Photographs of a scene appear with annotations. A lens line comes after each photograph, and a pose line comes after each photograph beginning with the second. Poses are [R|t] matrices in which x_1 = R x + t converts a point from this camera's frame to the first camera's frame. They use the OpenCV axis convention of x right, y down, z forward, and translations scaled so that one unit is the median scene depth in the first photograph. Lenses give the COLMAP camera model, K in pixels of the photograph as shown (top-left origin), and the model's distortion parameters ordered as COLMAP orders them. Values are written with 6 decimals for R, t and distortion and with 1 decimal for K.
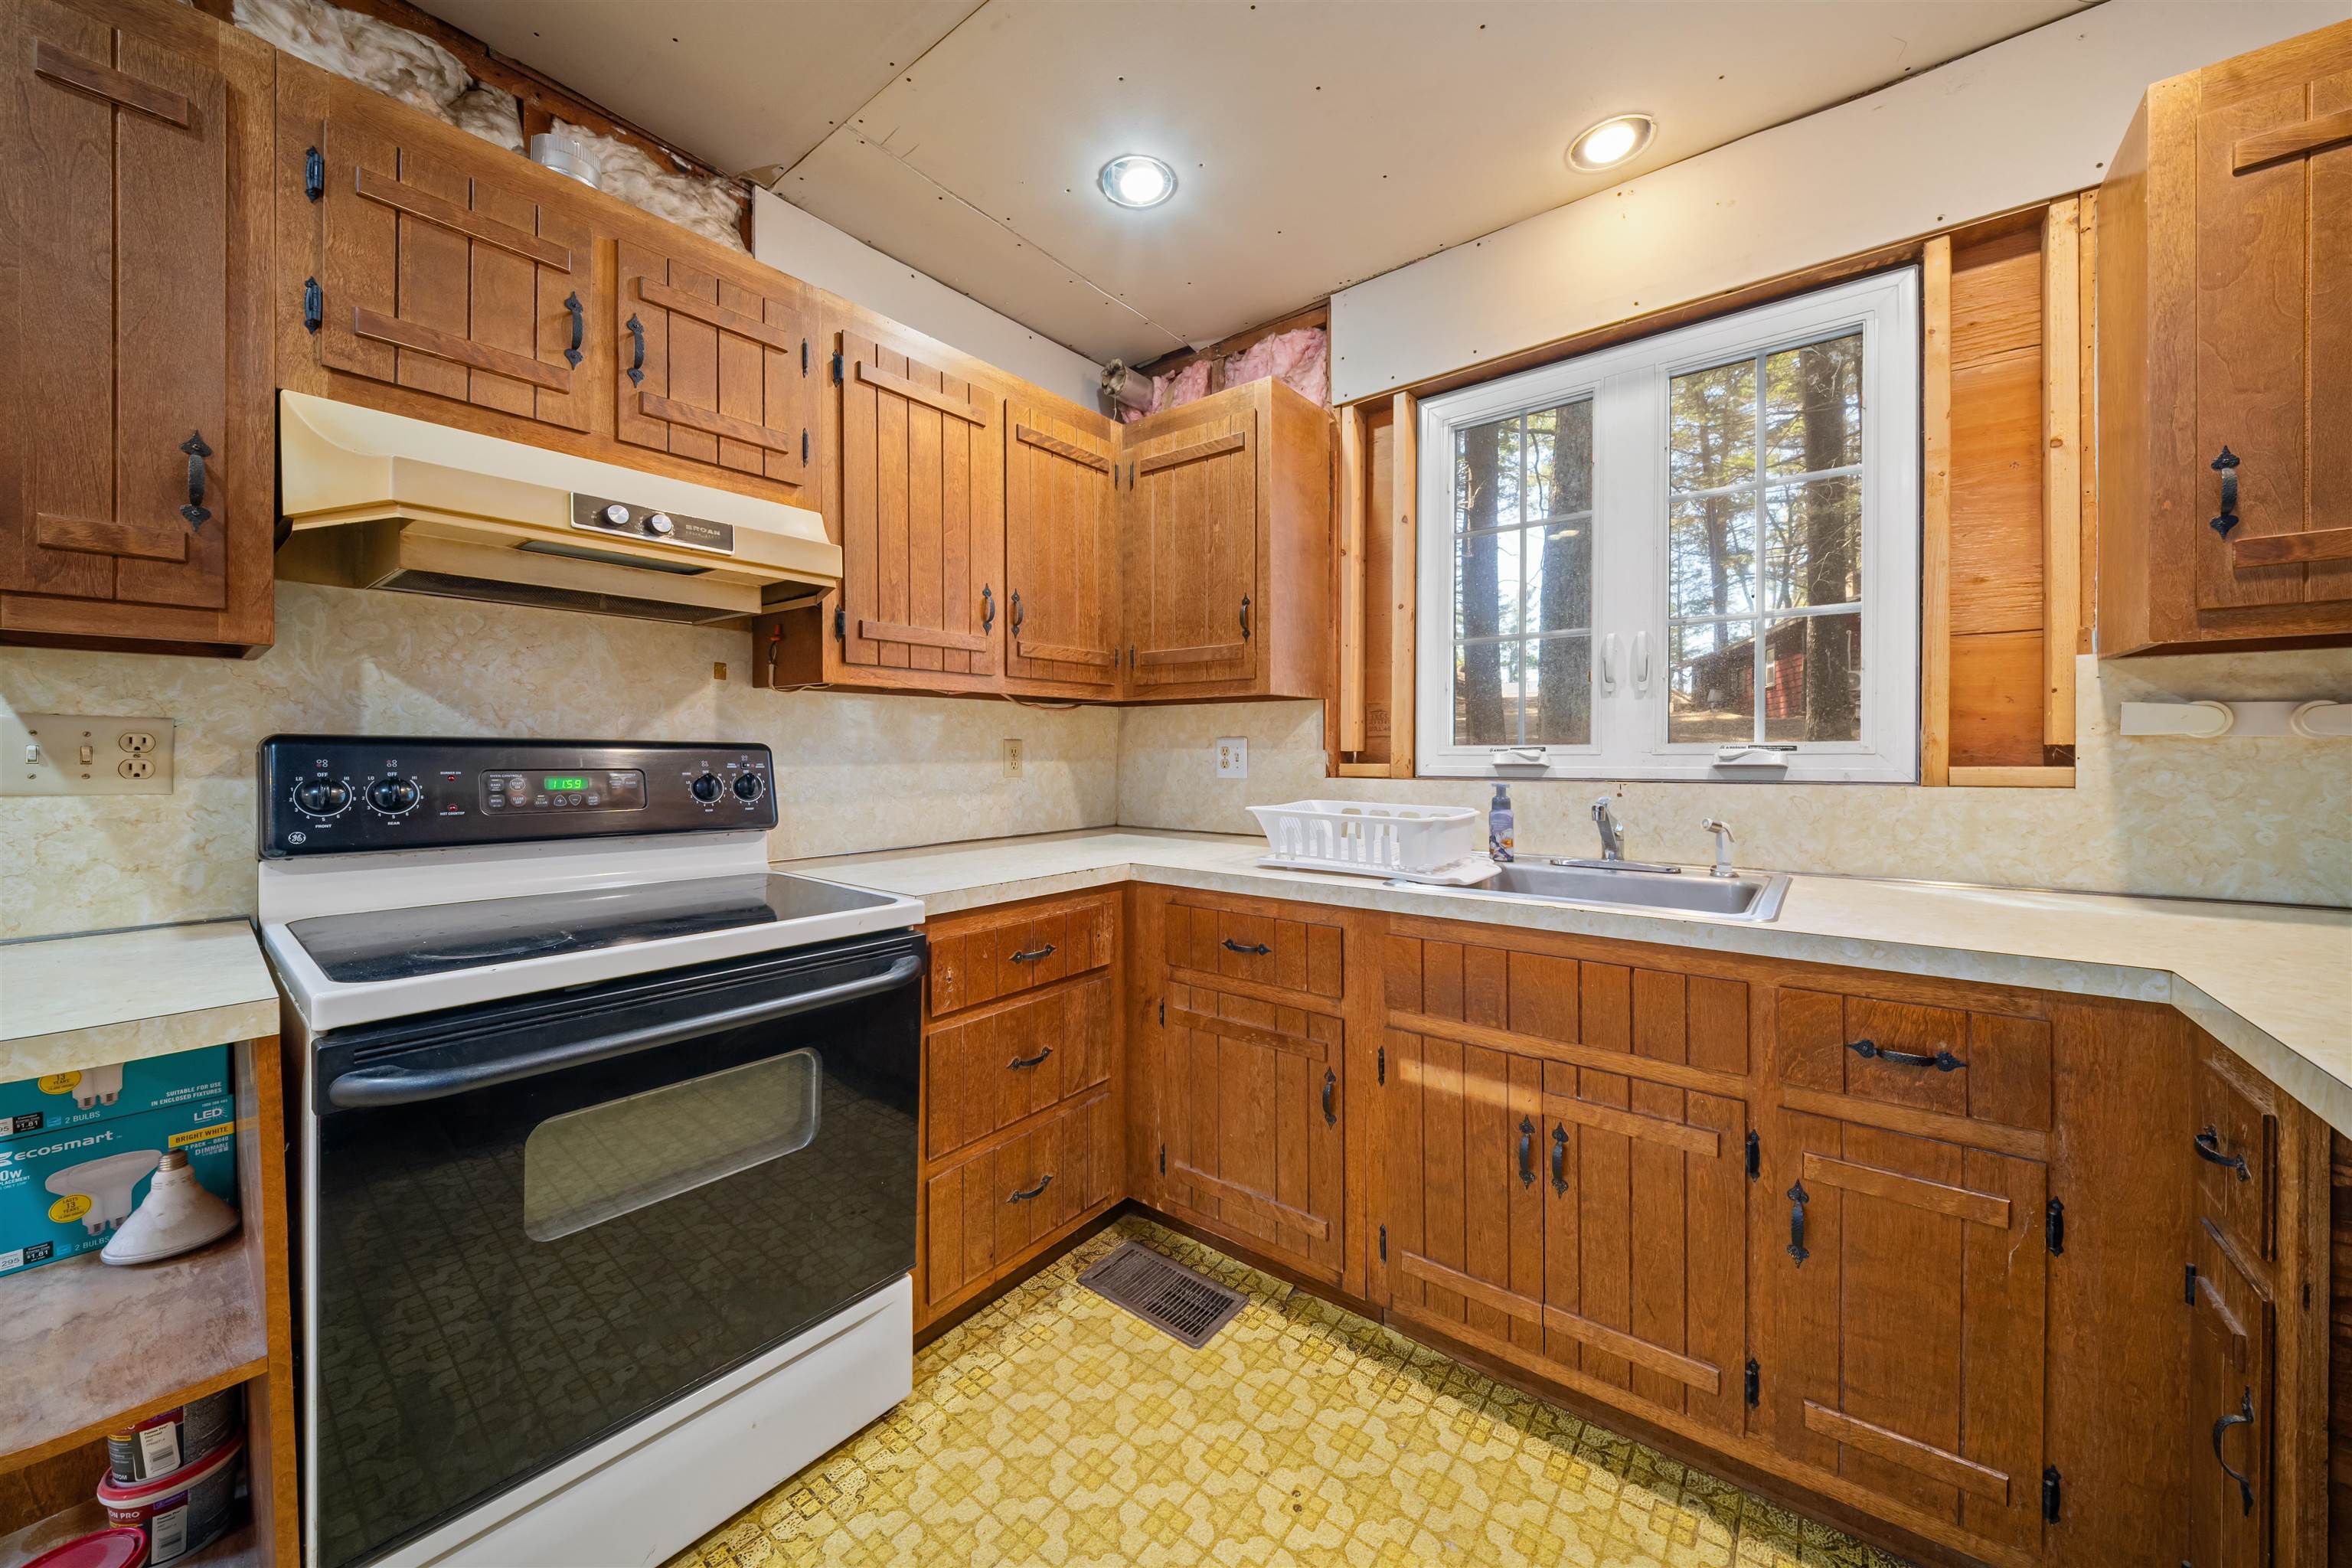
lens RADIAL K [[854.6, 0, 1155.9], [0, 854.6, 757.6], [0, 0, 1]] dist [-0.000839, -0.002837]
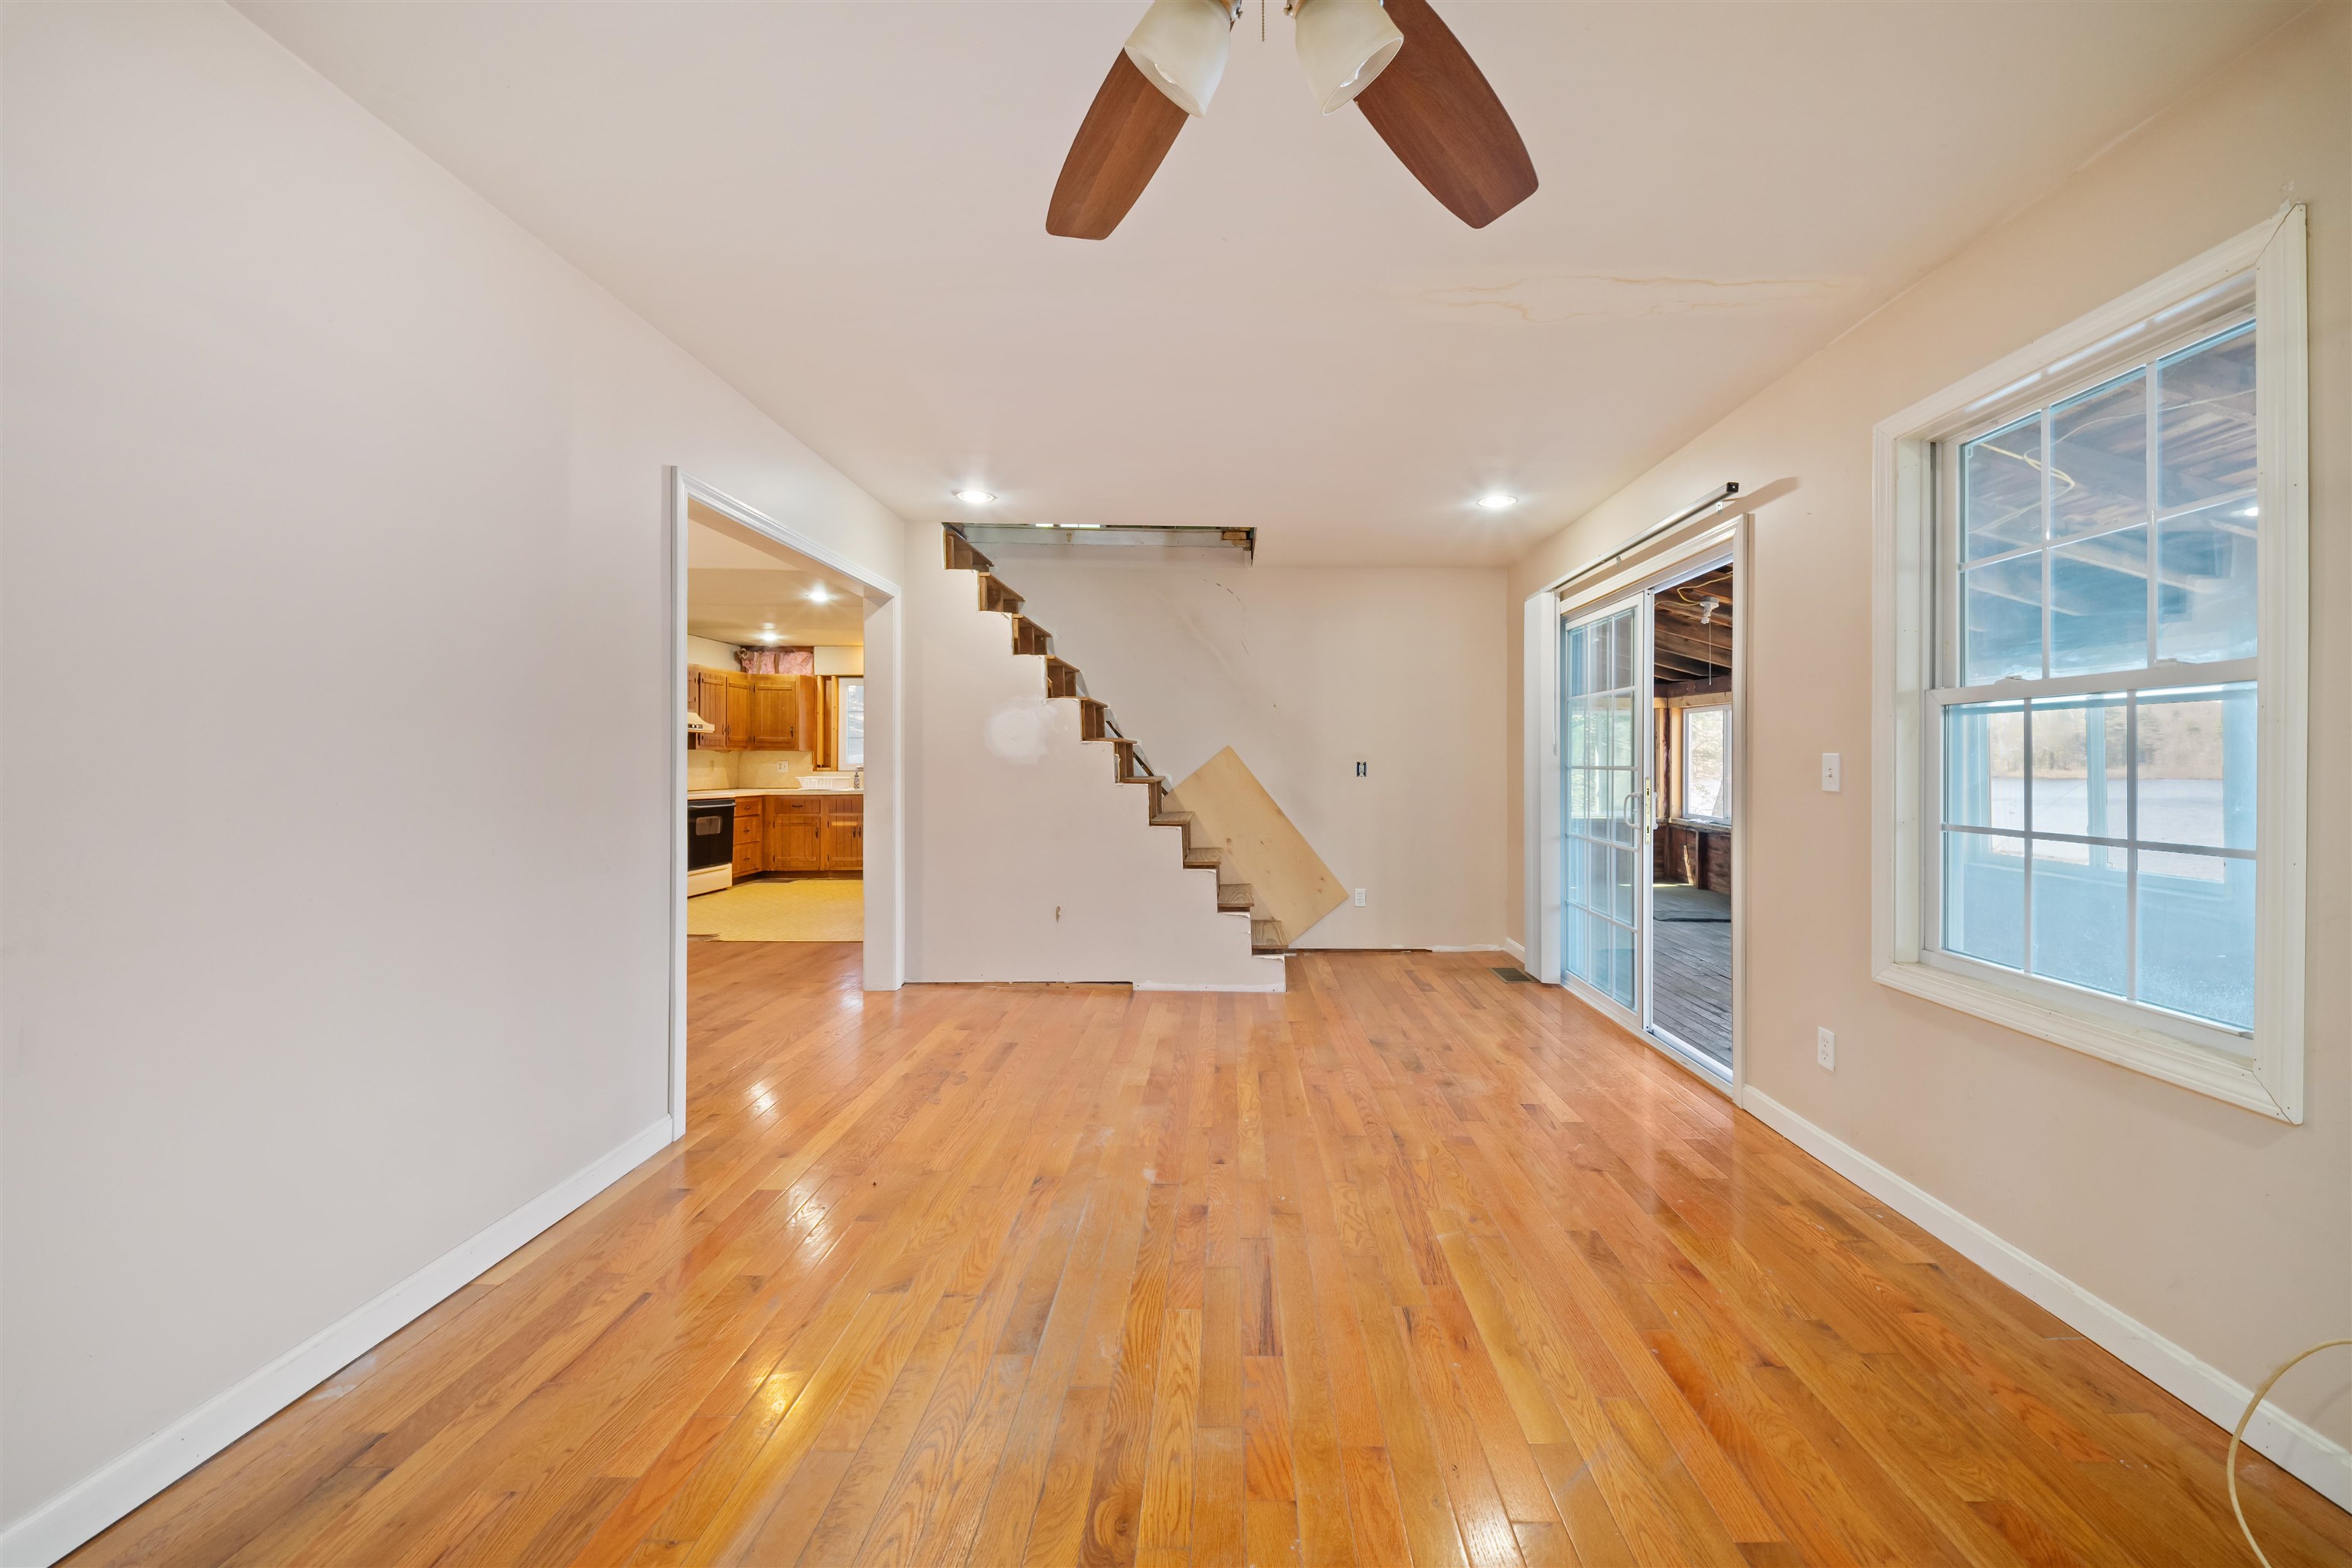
lens RADIAL K [[809.3, 0, 1235.6], [0, 809.3, 774.4], [0, 0, 1]] dist [-0.000827, -0.000031]
pose [[0.759487, -0.006355, 0.650492, -1.004425], [0.004981, 0.999980, 0.003953, 0.044724], [-0.650504, 0.000238, 0.759503, -4.151977]]
